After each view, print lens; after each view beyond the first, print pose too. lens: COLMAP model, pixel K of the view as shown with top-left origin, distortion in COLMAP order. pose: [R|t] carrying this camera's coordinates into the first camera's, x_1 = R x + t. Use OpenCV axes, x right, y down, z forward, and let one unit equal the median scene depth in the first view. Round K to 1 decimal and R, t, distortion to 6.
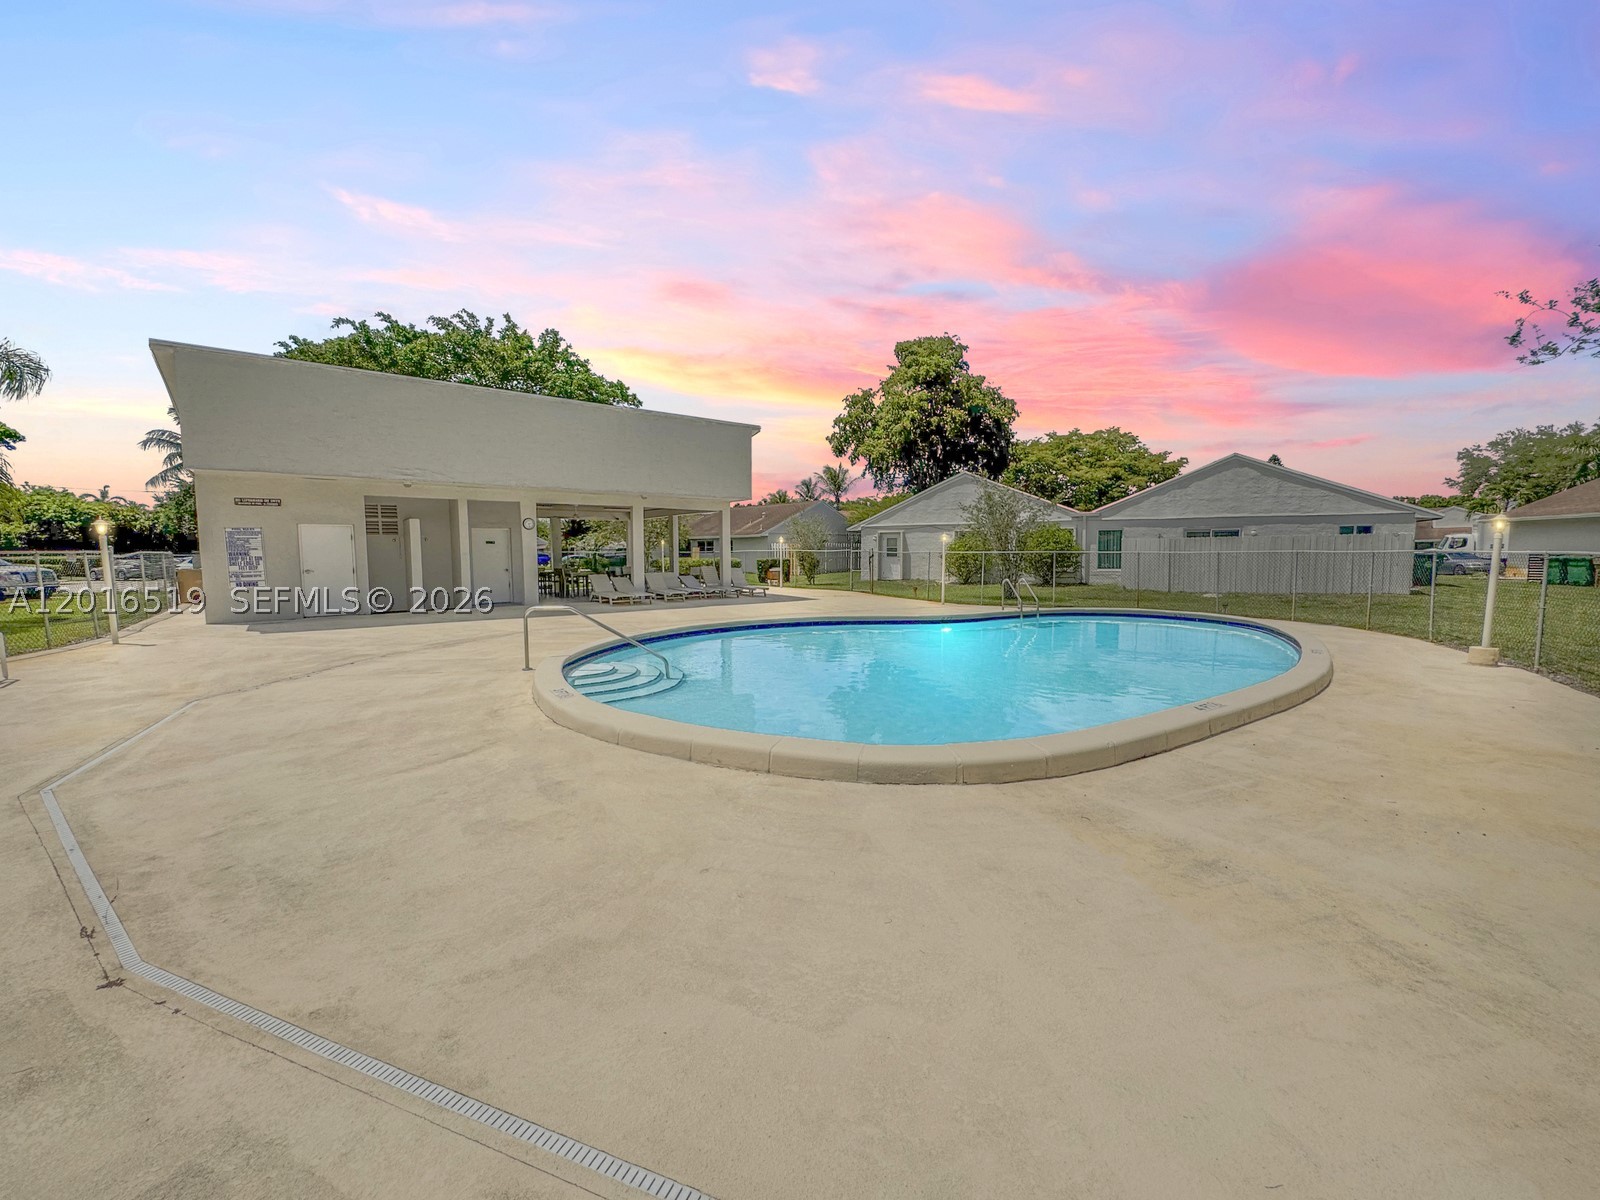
lens RADIAL K [[628.1, 0, 800.0], [0, 628.1, 600.0], [0, 0, 1]] dist [0.001082, 0.000064]
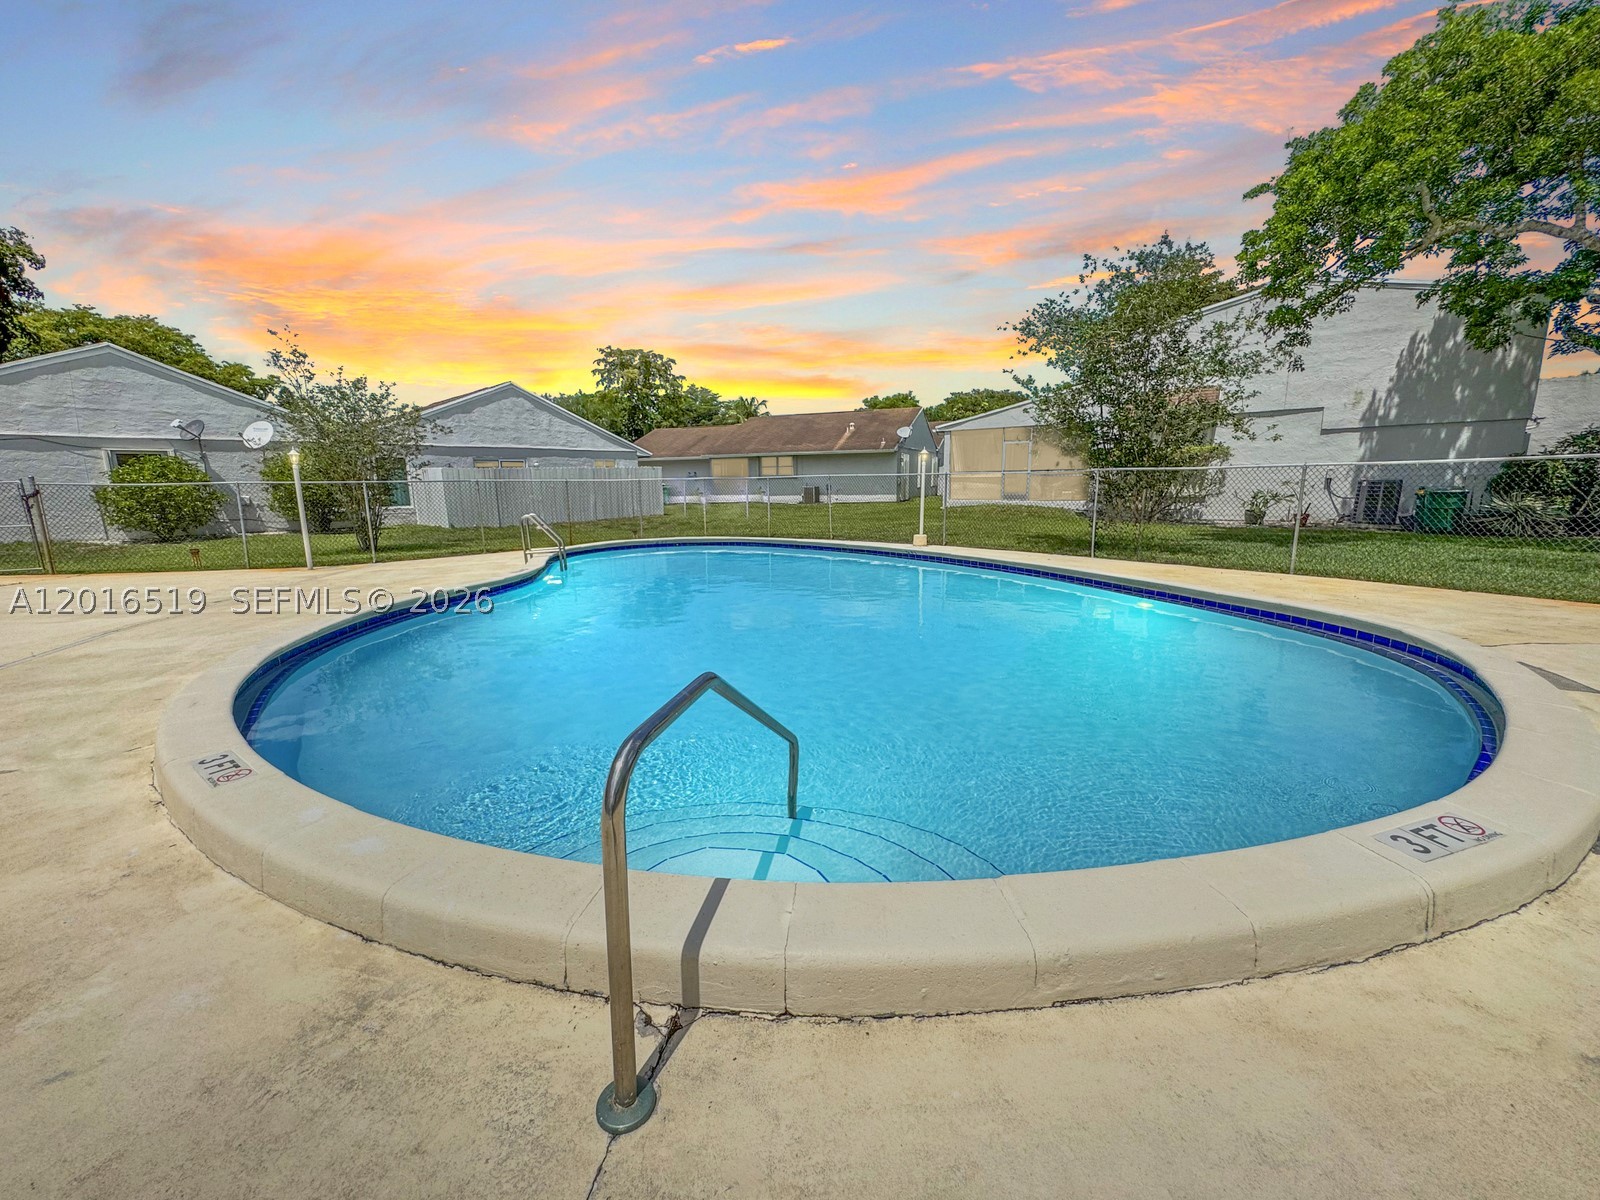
lens RADIAL K [[628.1, 0, 800.0], [0, 628.1, 600.0], [0, 0, 1]] dist [0.001082, 0.000064]
pose [[0.269074, -0.176506, 0.946808, -0.169939], [0.089744, 0.983381, 0.157819, -0.013510], [-0.958929, 0.042505, 0.280443, 0.312877]]
